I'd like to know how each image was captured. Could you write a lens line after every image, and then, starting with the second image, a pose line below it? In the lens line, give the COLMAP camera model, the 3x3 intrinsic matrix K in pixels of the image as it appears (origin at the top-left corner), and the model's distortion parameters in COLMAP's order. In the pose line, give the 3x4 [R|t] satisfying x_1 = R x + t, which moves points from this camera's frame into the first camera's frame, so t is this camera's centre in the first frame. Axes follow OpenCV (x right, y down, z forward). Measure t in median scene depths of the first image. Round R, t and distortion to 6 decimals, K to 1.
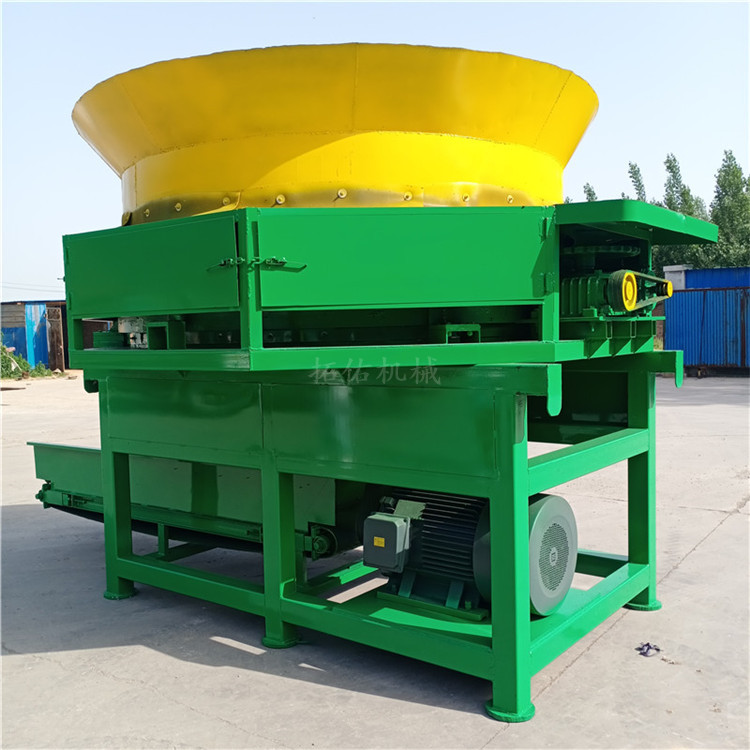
lens RADIAL K [[806.8, 0, 373.2], [0, 806.8, 375.0], [0, 0, 1]] dist [0.009679, 0.000000]
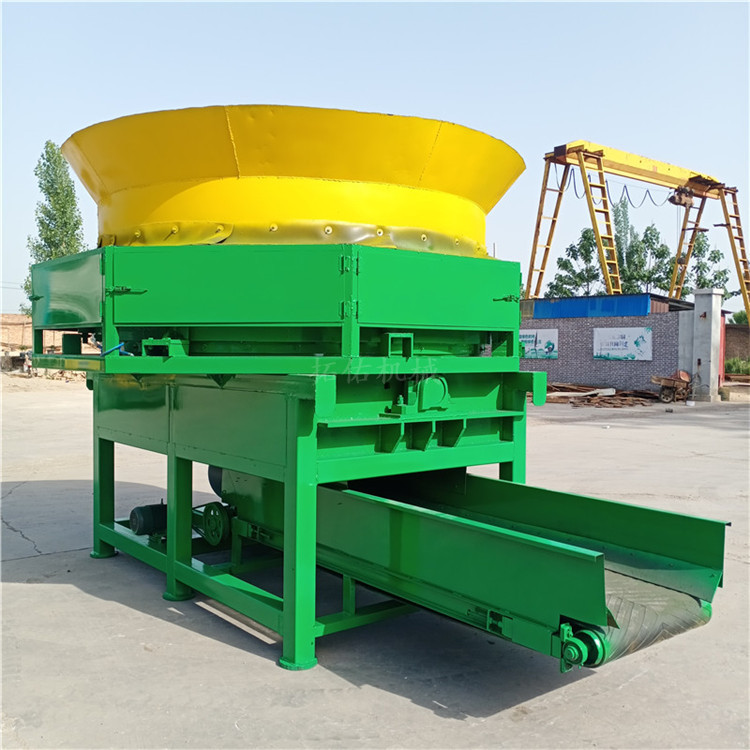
lens RADIAL K [[806.8, 0, 373.5], [0, 806.8, 376.4], [0, 0, 1]] dist [0.009679, 0.000000]
pose [[0.971938, 0.032928, -0.232921, 0.533555], [-0.036577, 0.999266, -0.011365, -0.000010], [0.232376, 0.019565, 0.972429, -0.146959]]
